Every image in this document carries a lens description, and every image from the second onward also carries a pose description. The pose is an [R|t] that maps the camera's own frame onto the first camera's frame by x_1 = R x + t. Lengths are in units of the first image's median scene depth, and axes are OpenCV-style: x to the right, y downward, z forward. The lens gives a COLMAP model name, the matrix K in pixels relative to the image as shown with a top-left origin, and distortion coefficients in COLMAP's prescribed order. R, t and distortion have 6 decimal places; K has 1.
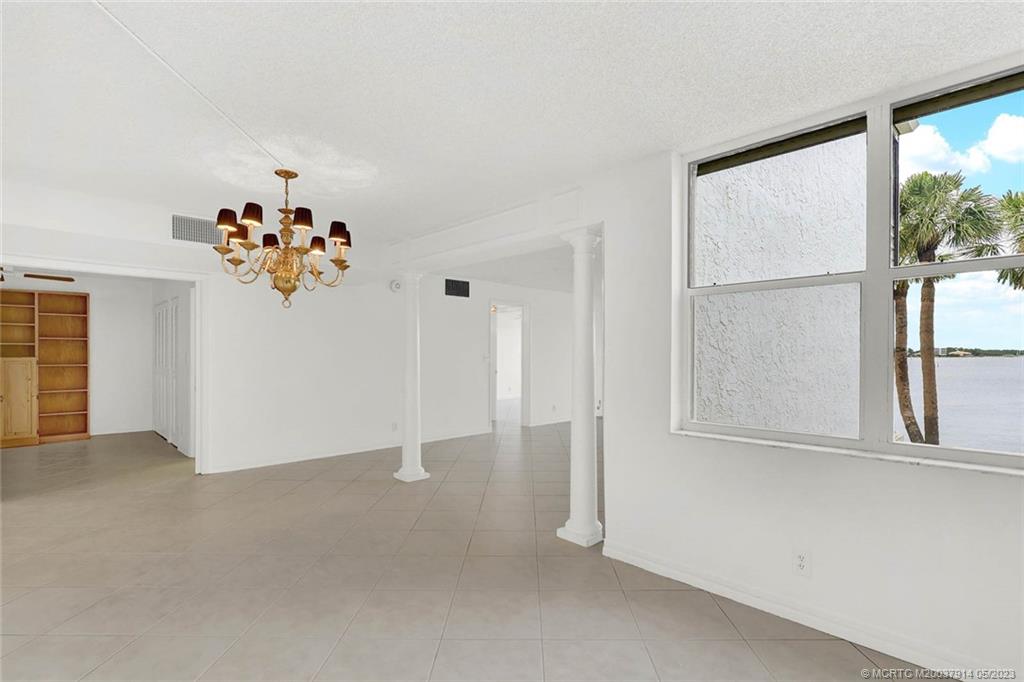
lens RADIAL K [[494.4, 0, 509.1], [0, 494.4, 360.0], [0, 0, 1]] dist [-0.001292, -0.000107]
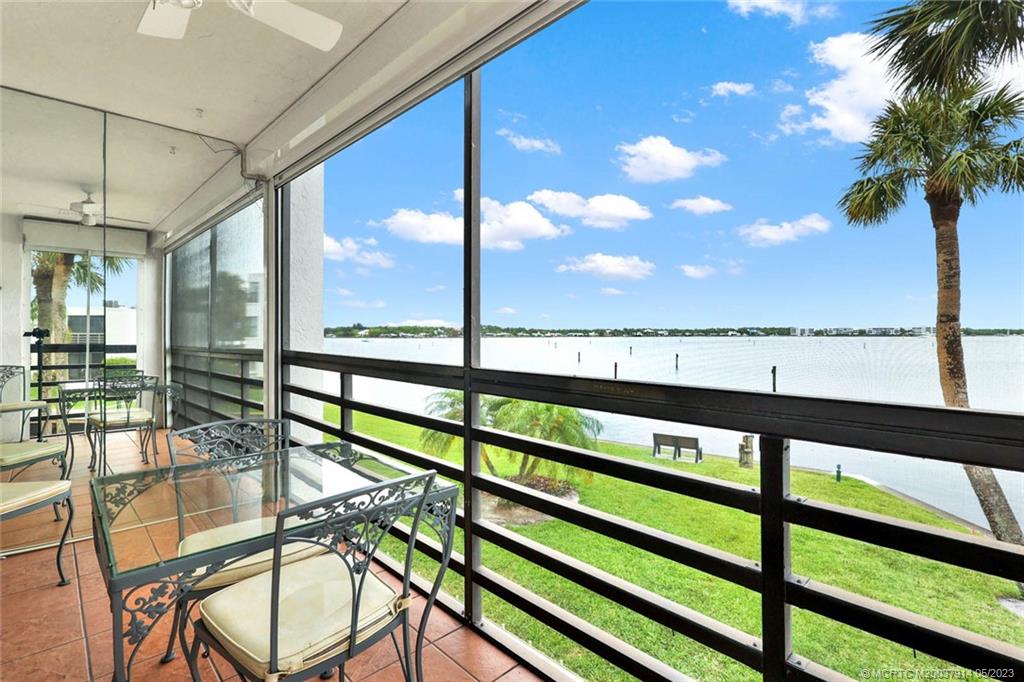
lens RADIAL K [[484.0, 0, 512.7], [0, 484.0, 331.3], [0, 0, 1]] dist [0.000413, -0.000082]
pose [[0.999960, -0.000737, 0.008935, 0.314995], [0.000891, 0.999849, -0.017342, 0.001037], [-0.008920, 0.017350, 0.999810, 0.479644]]
